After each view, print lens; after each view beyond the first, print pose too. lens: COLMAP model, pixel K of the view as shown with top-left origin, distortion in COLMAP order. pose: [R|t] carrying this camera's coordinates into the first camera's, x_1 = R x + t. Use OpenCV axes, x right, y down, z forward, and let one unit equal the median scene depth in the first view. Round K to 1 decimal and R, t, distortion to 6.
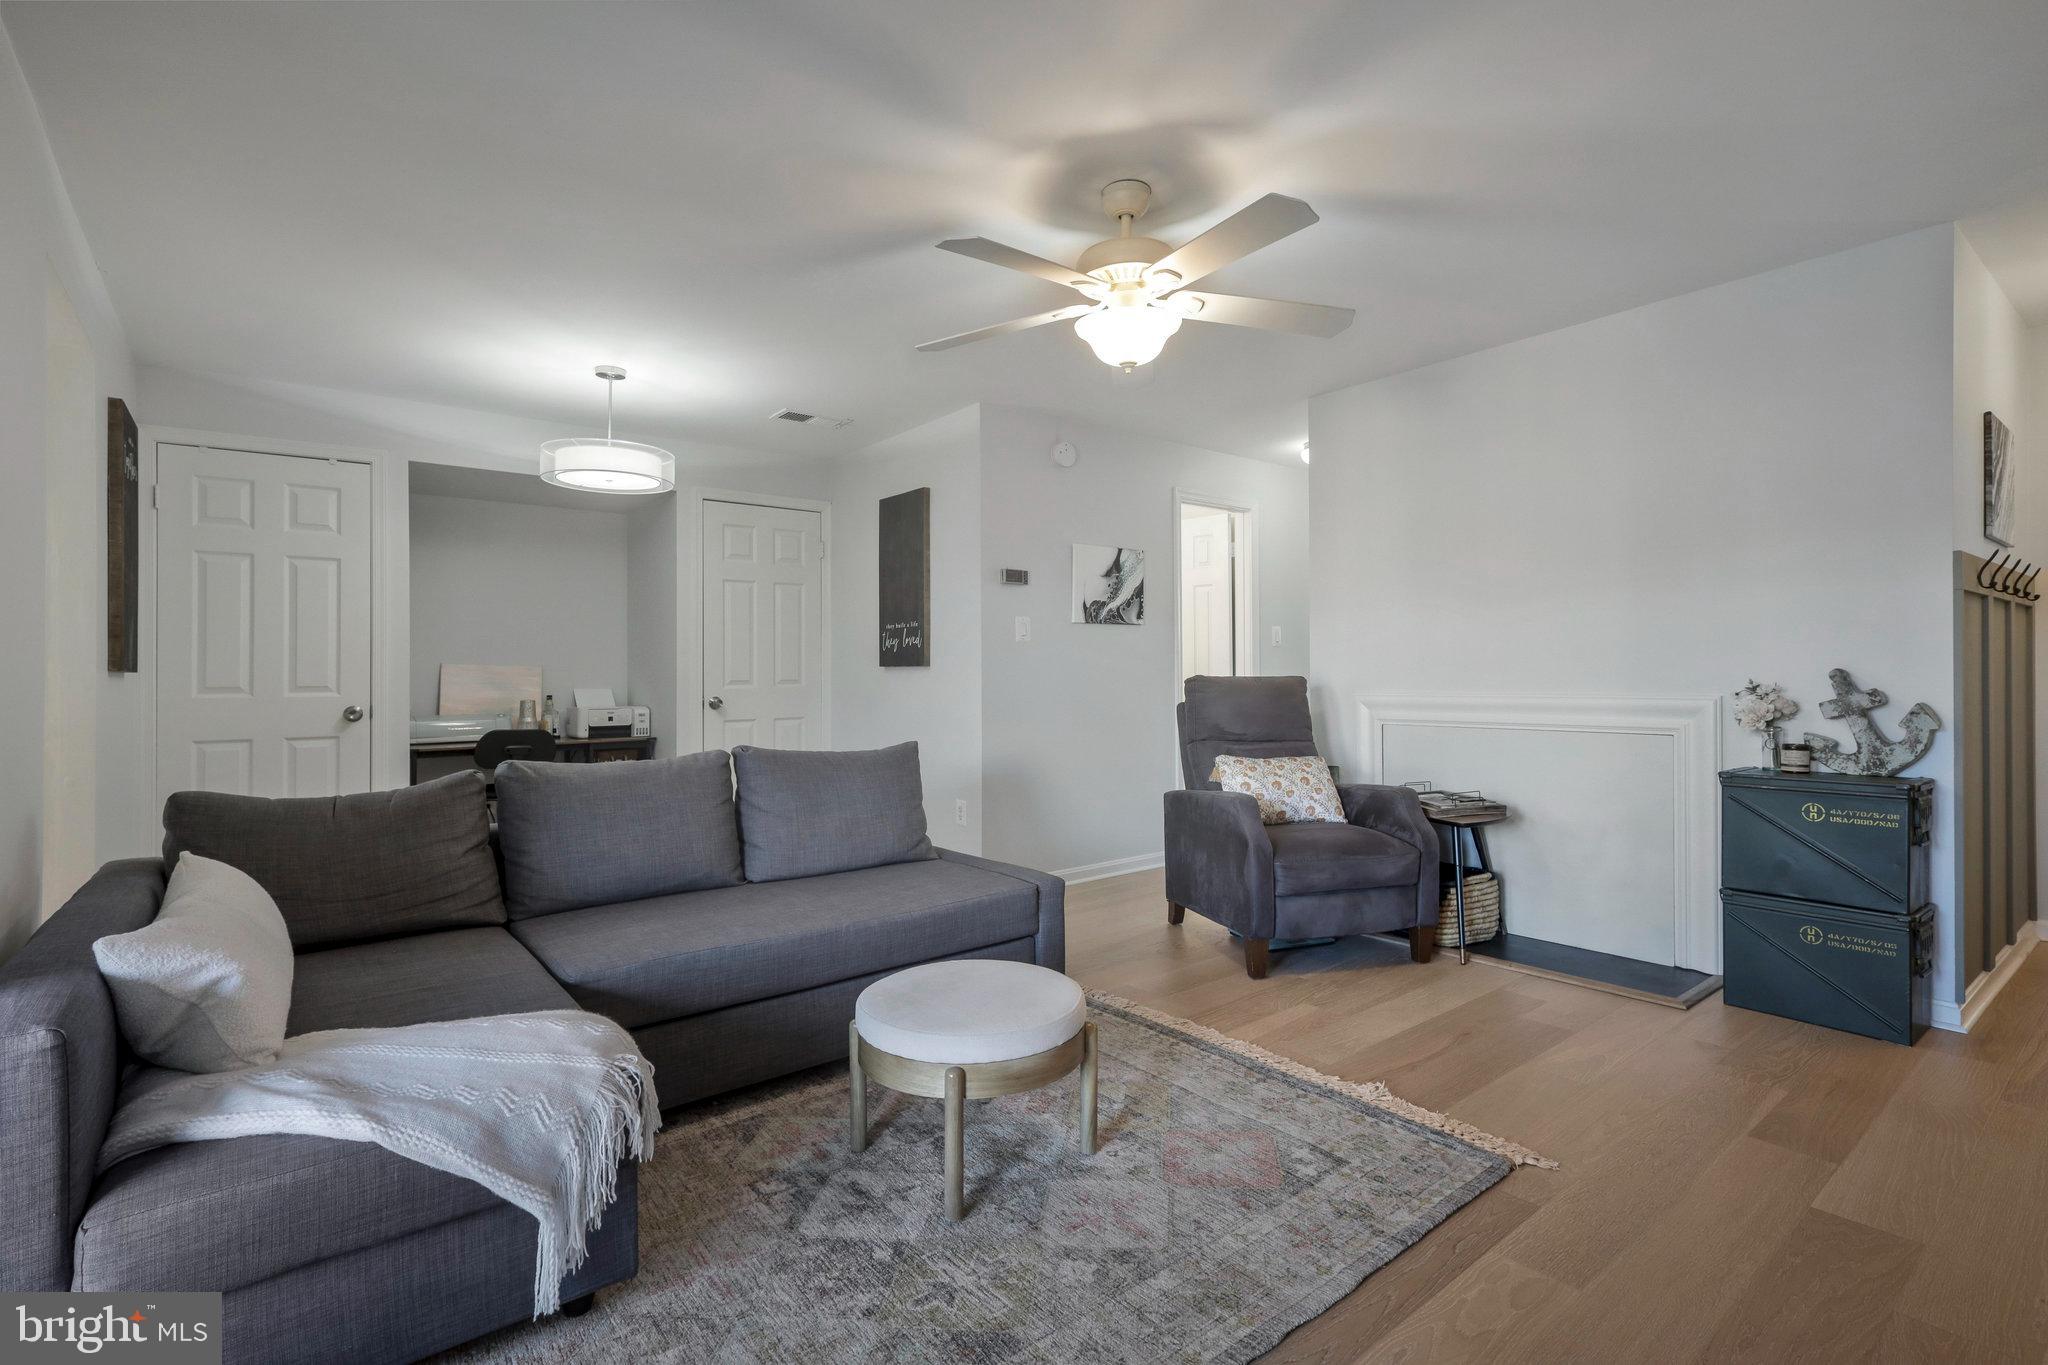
lens RADIAL K [[954.2, 0, 1029.4], [0, 954.2, 676.6], [0, 0, 1]] dist [0.000667, -0.000036]
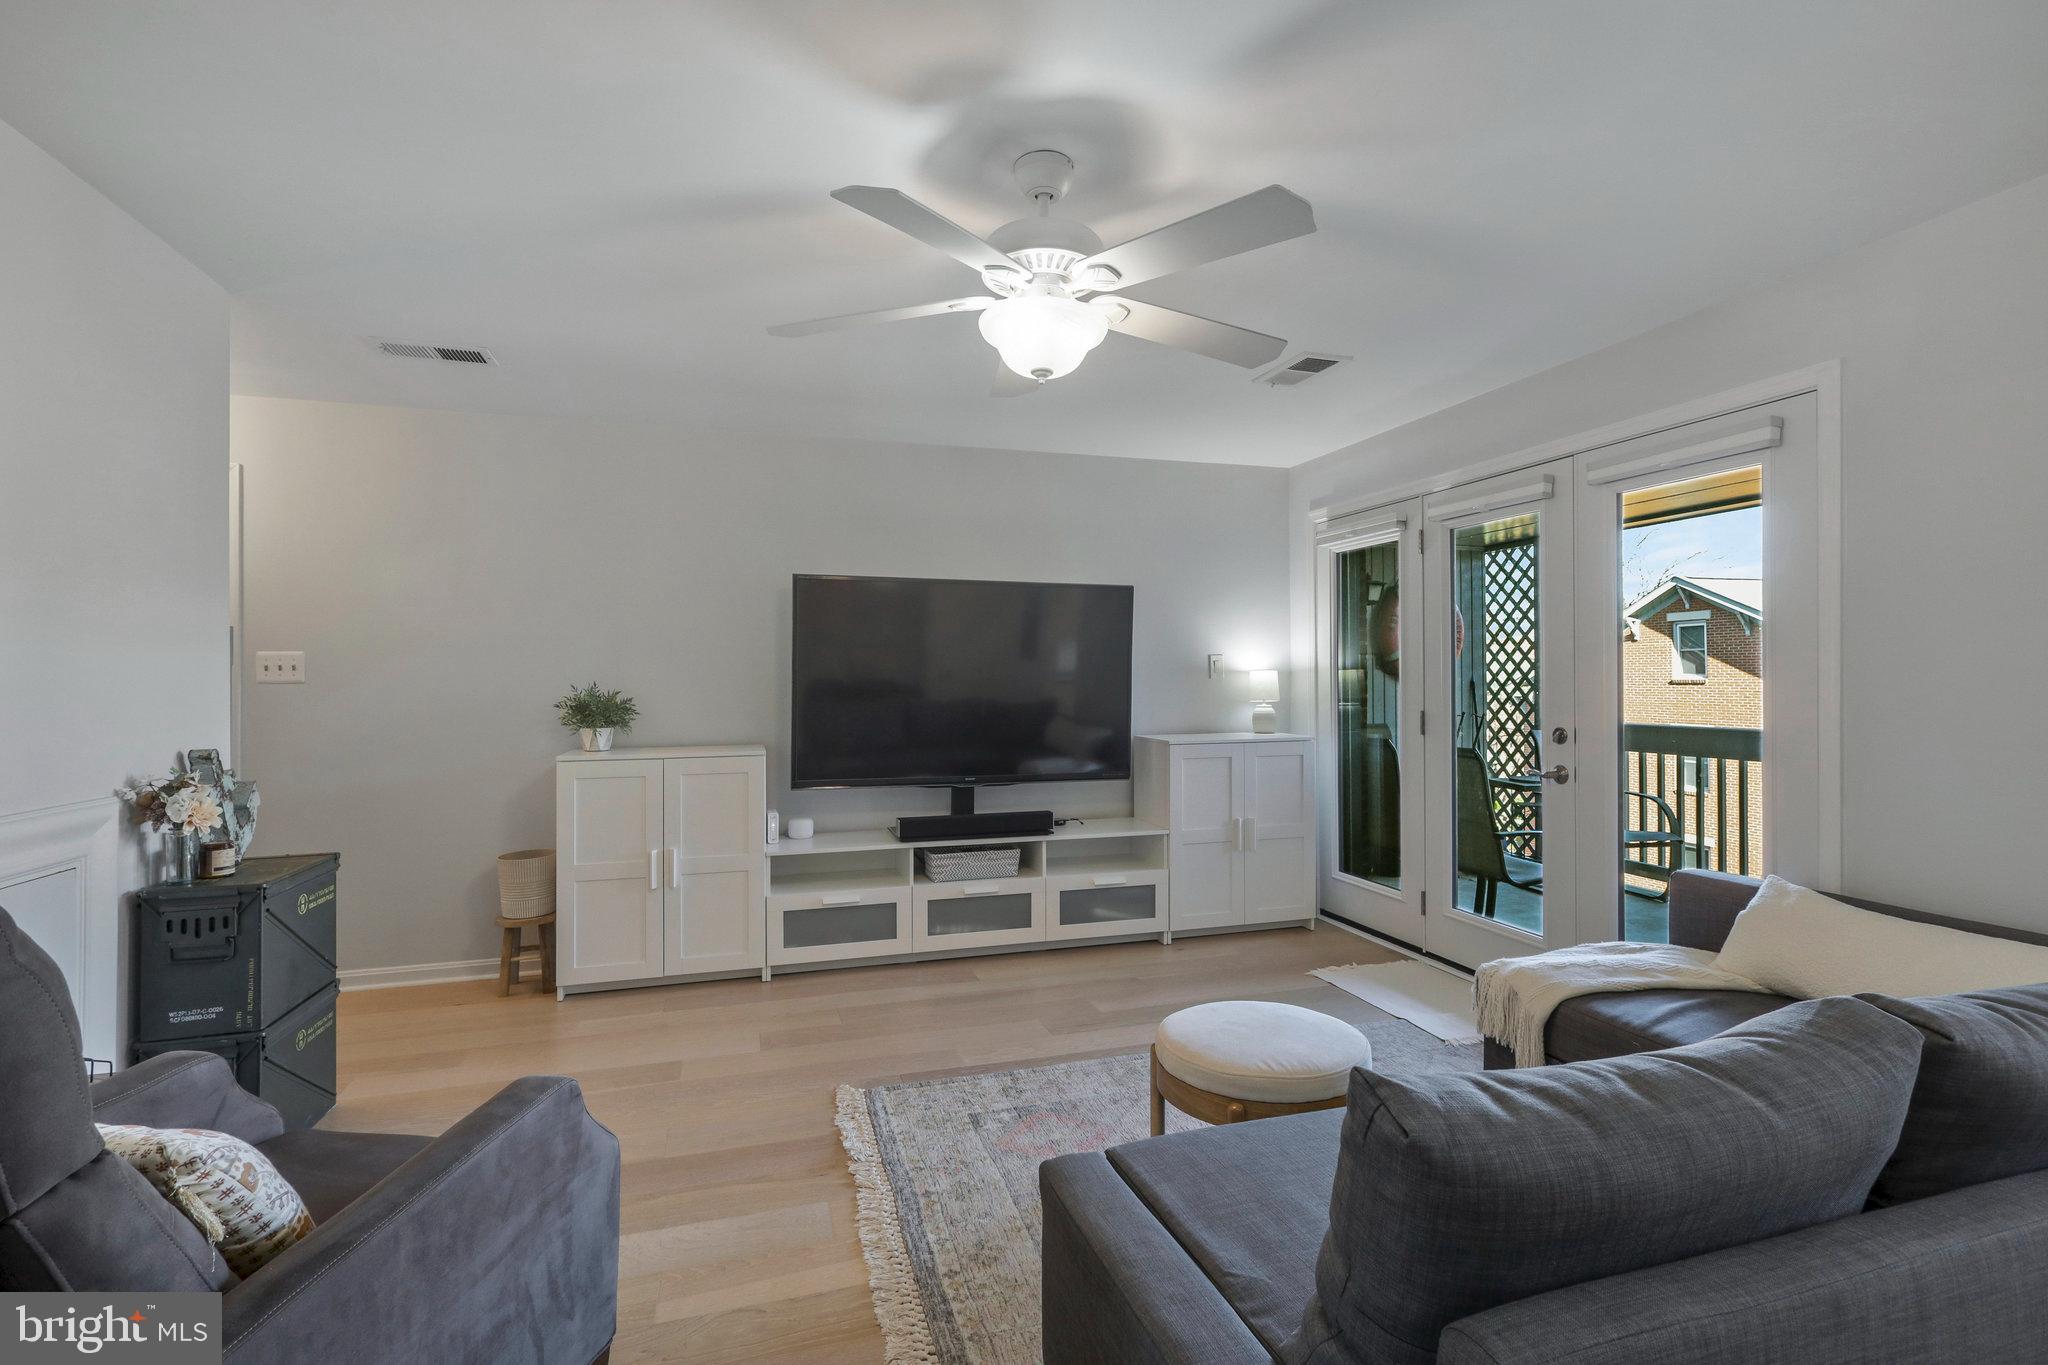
lens RADIAL K [[954.2, 0, 1019.2], [0, 954.2, 672.7], [0, 0, 1]] dist [0.000667, -0.000036]
pose [[-0.926075, 0.019434, 0.376839, -0.160258], [0.018056, 0.999811, -0.007189, -0.058058], [-0.376908, 0.000147, -0.926251, 1.500458]]
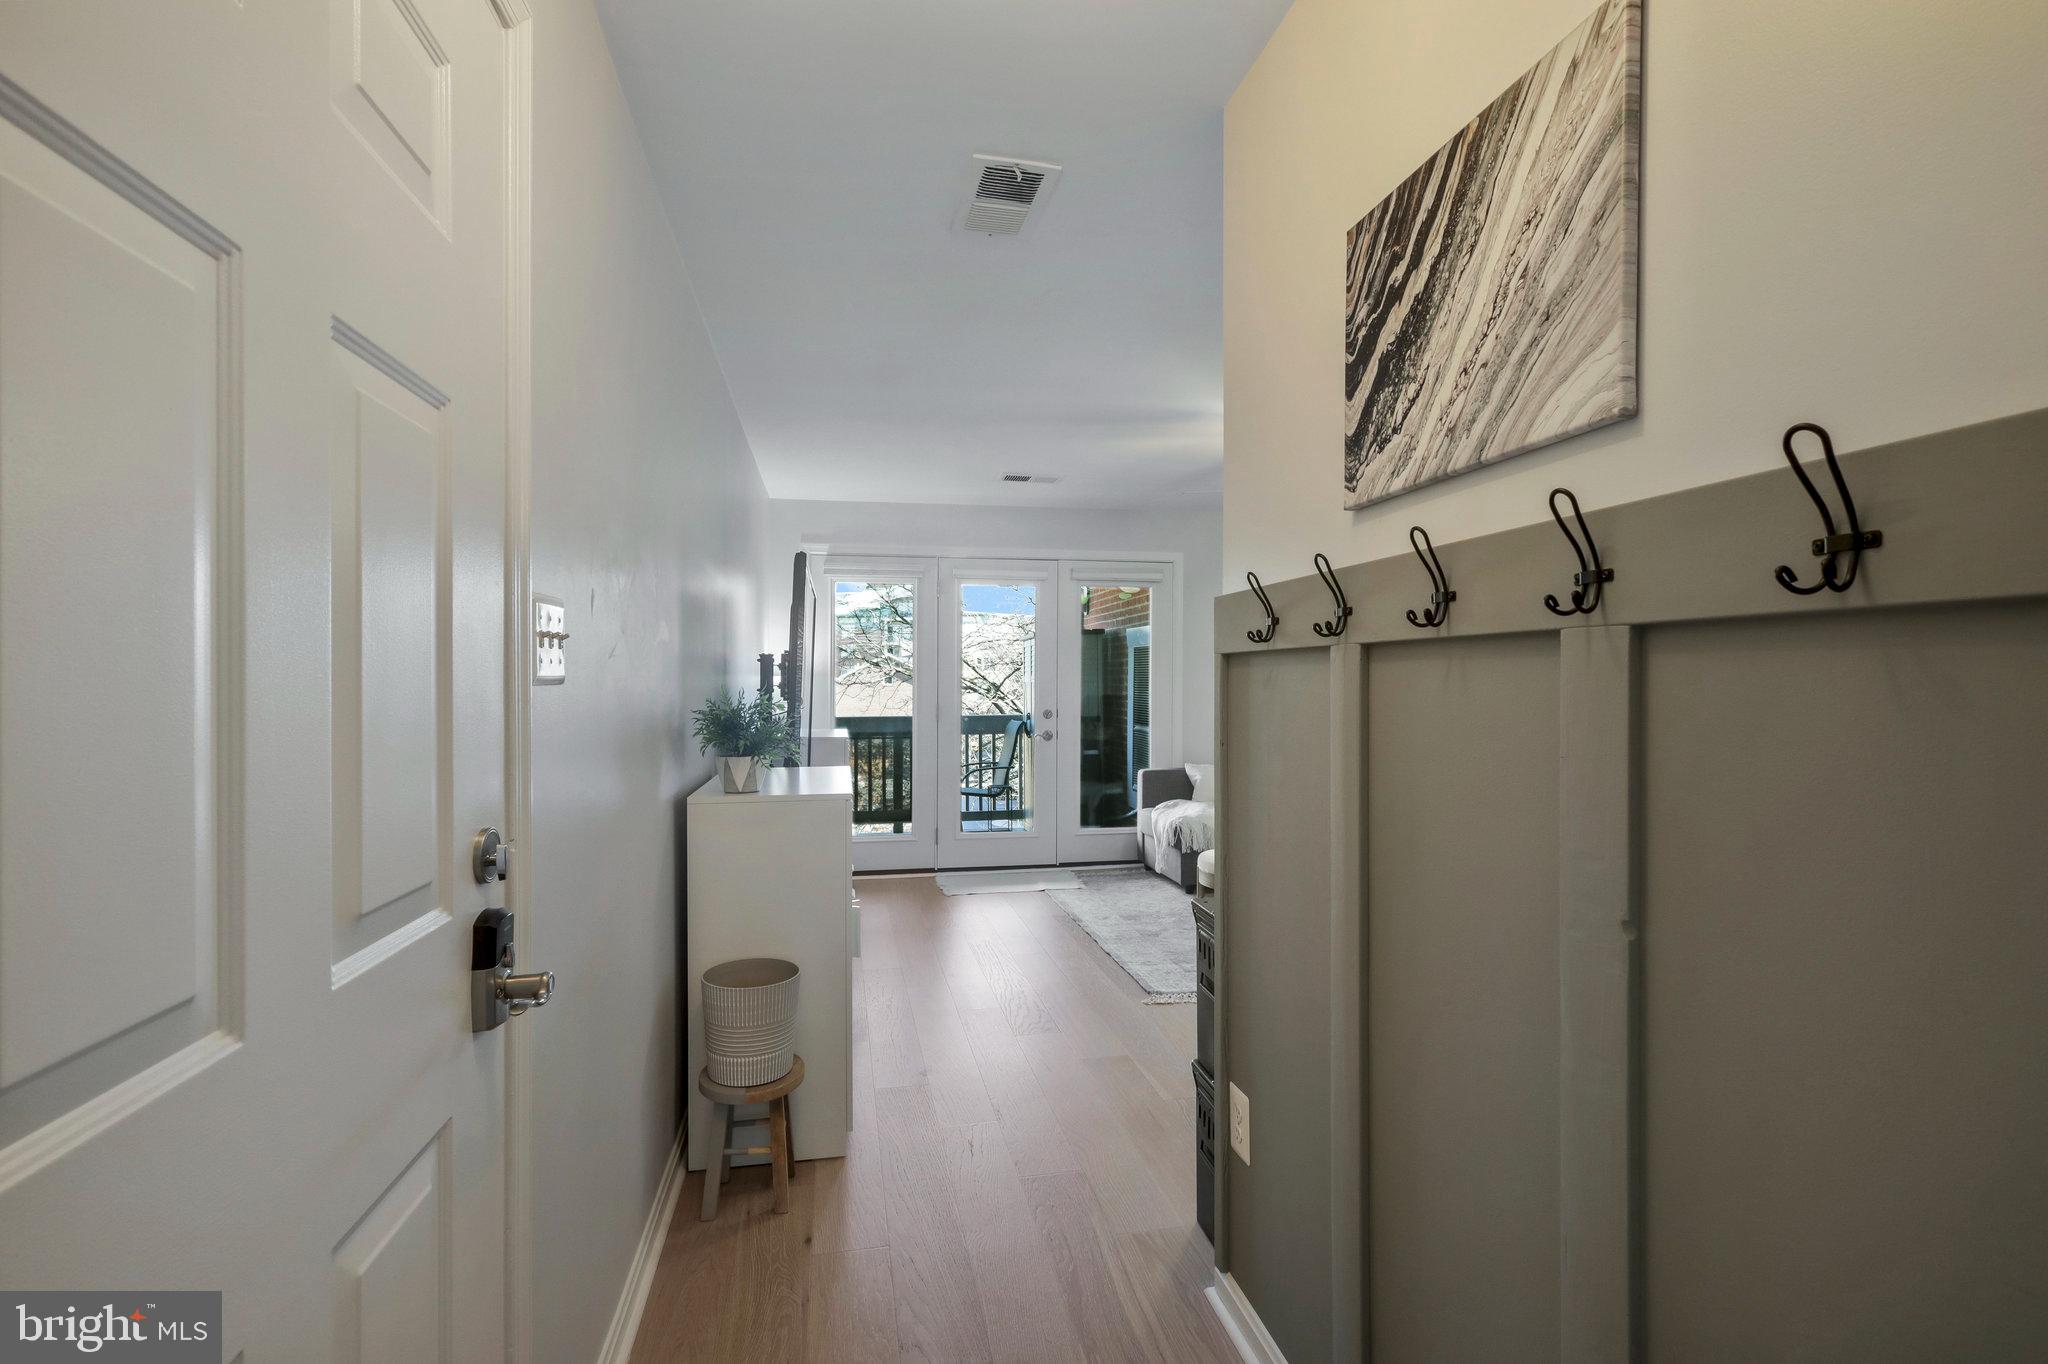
lens RADIAL K [[954.2, 0, 1023.6], [0, 954.2, 684.5], [0, 0, 1]] dist [0.000667, -0.000036]
pose [[-0.461948, 0.018139, -0.886721, 1.512390], [0.008245, 0.999835, 0.016157, -0.076874], [0.886869, 0.000153, -0.462022, 1.102595]]
